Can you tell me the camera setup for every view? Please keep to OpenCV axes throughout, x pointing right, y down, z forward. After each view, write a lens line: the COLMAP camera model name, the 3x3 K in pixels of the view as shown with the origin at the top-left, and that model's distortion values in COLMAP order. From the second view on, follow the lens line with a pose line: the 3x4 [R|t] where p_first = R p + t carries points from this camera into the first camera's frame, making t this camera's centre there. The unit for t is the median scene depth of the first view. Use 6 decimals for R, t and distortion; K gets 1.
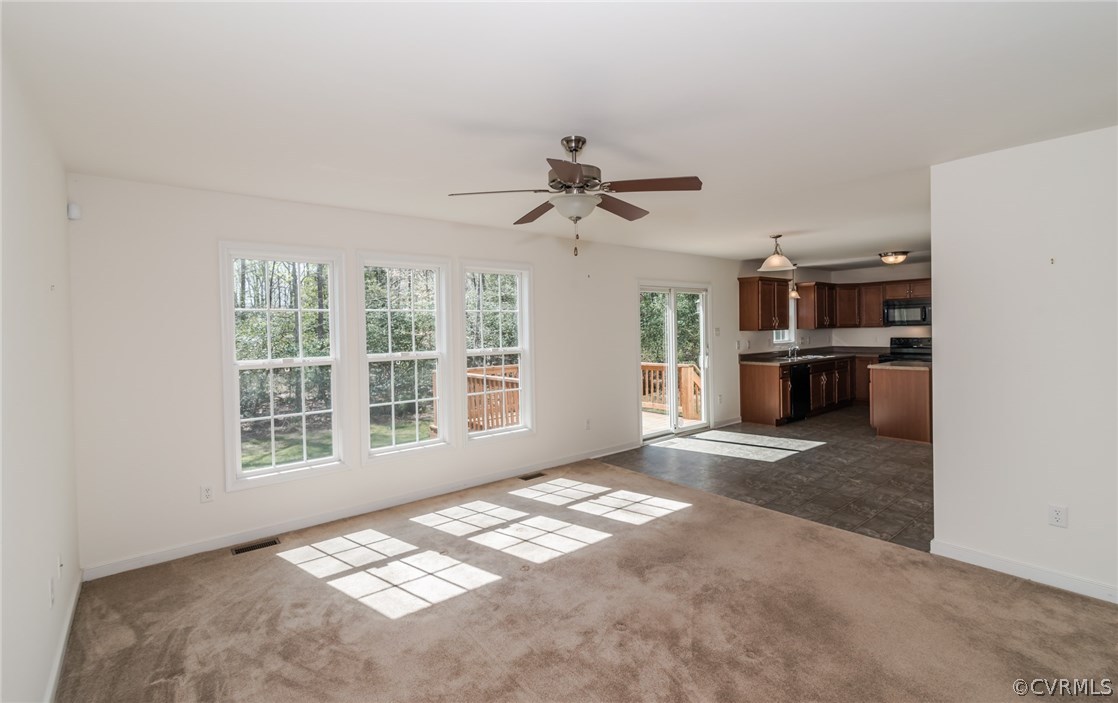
lens RADIAL K [[506.2, 0, 555.9], [0, 506.2, 343.9], [0, 0, 1]] dist [-0.000495, 0.001257]
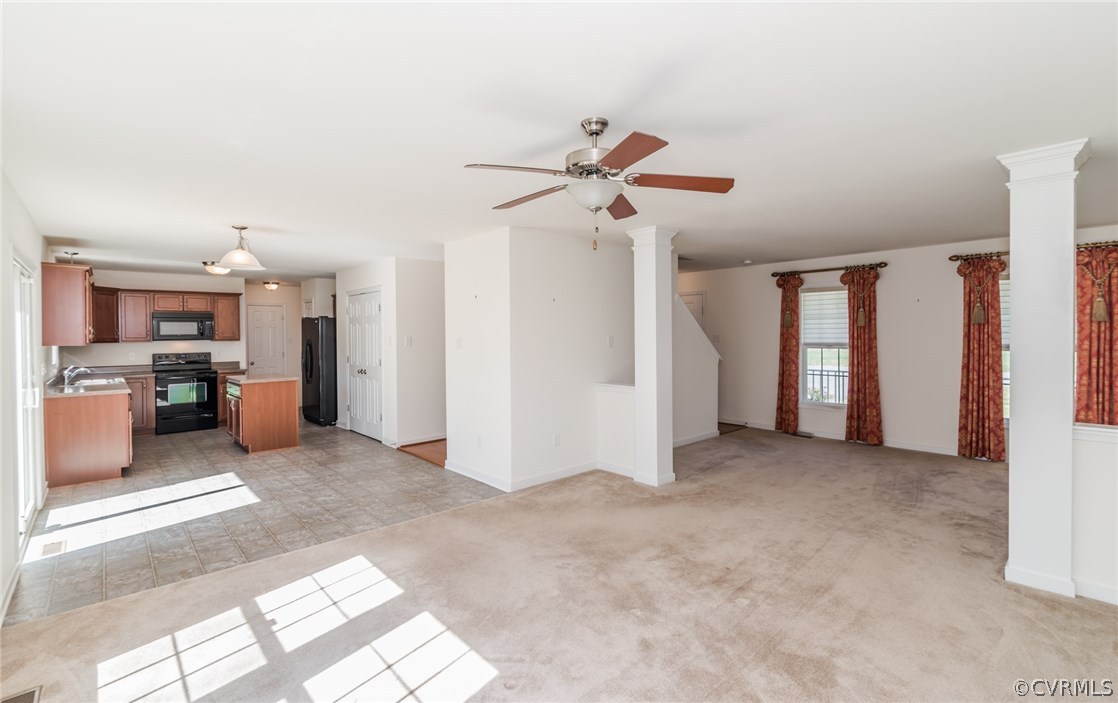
lens RADIAL K [[506.2, 0, 558.8], [0, 506.2, 341.9], [0, 0, 1]] dist [-0.000495, 0.001257]
pose [[-0.069814, 0.006984, 0.997536, -0.343265], [0.039262, 0.999220, -0.004248, -0.002377], [-0.996787, 0.038869, -0.070034, 0.448714]]
